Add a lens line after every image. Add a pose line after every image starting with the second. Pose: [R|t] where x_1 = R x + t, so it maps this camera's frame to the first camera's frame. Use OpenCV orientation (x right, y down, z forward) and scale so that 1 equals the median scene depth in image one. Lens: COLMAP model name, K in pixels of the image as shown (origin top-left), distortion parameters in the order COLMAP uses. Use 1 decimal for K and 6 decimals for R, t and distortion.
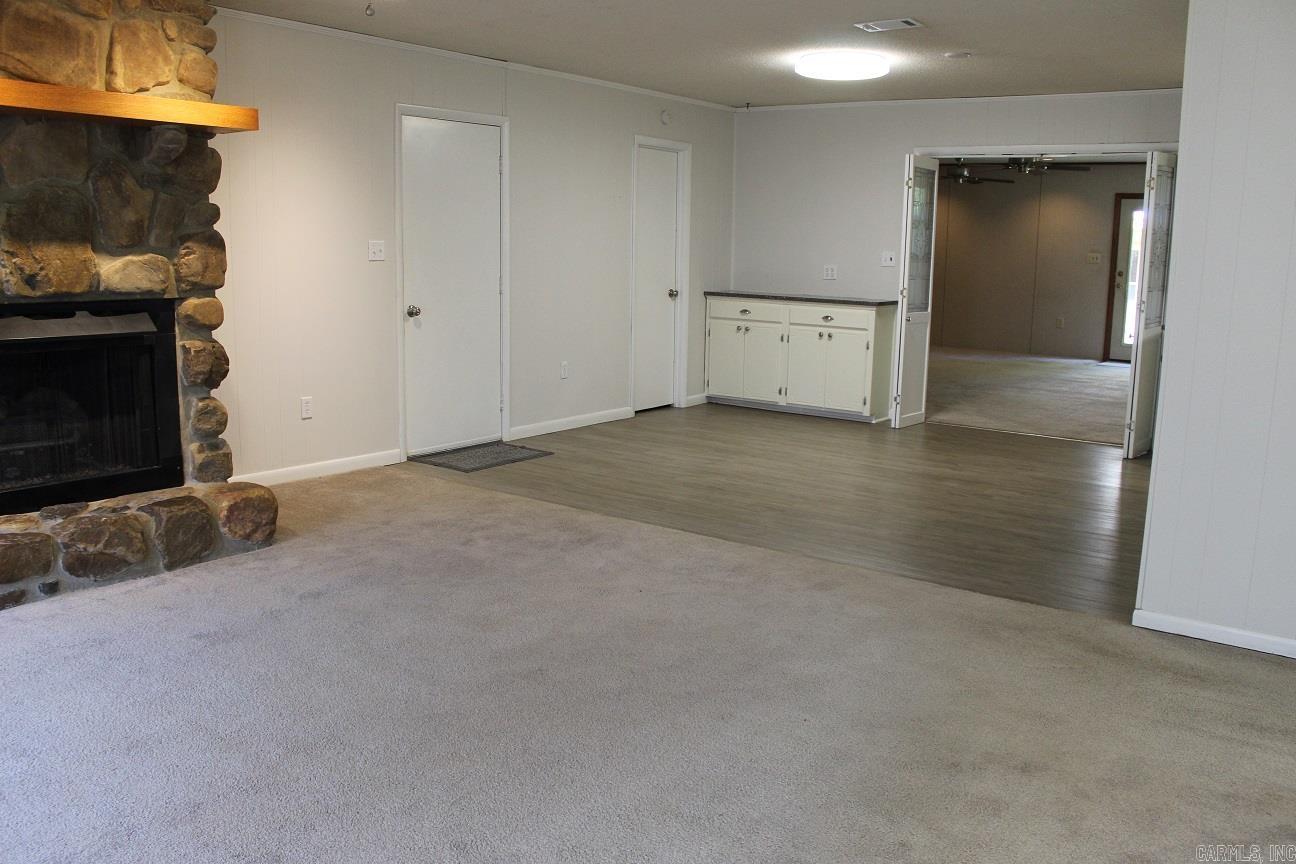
lens RADIAL K [[1085.5, 0, 648.0], [0, 1085.5, 432.0], [0, 0, 1]] dist [-0.167464, 0.153290]
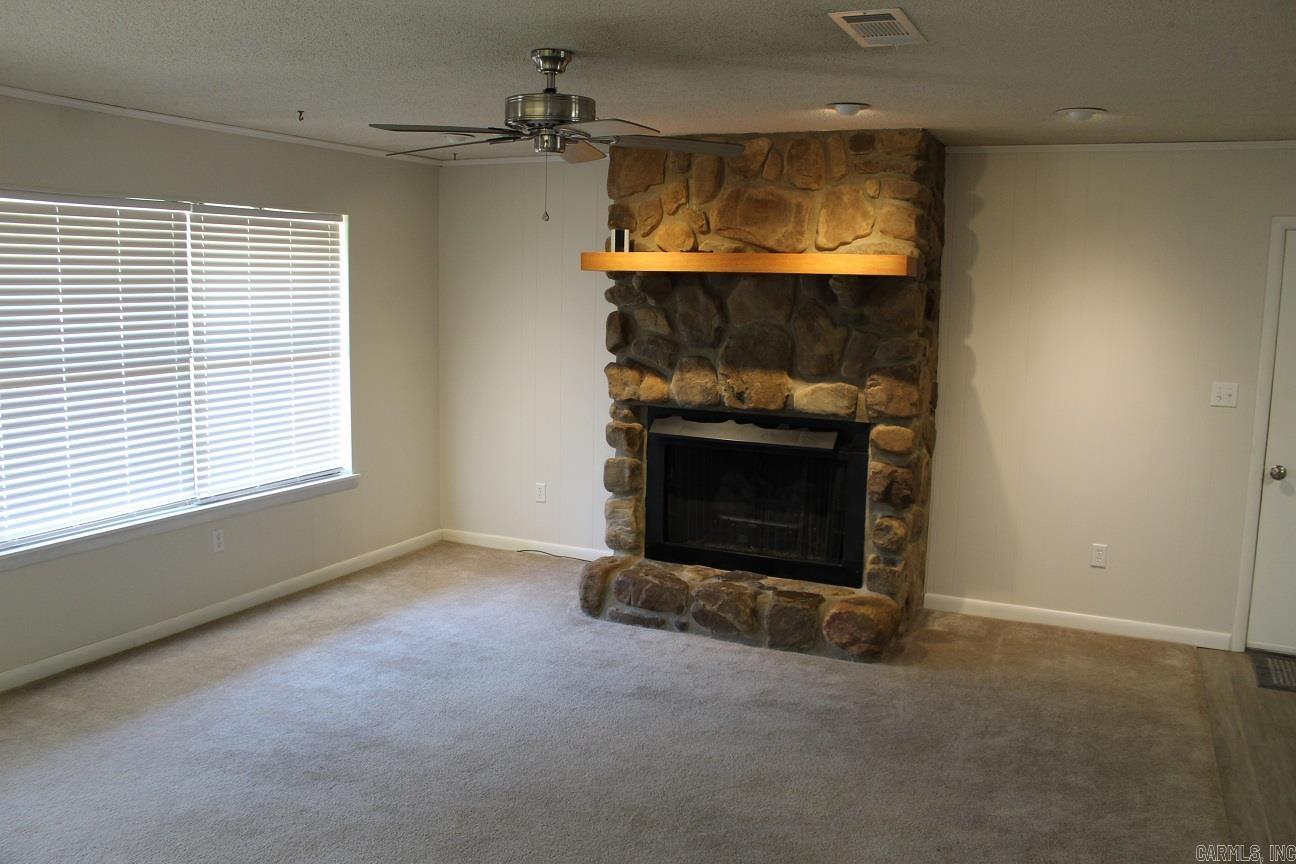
lens RADIAL K [[1085.5, 0, 648.0], [0, 1085.5, 432.0], [0, 0, 1]] dist [-0.167464, 0.153290]
pose [[0.196503, 0.114874, -0.973751, 0.661522], [-0.184592, 0.979689, 0.078324, -0.174105], [0.962970, 0.164356, 0.213717, 0.562876]]
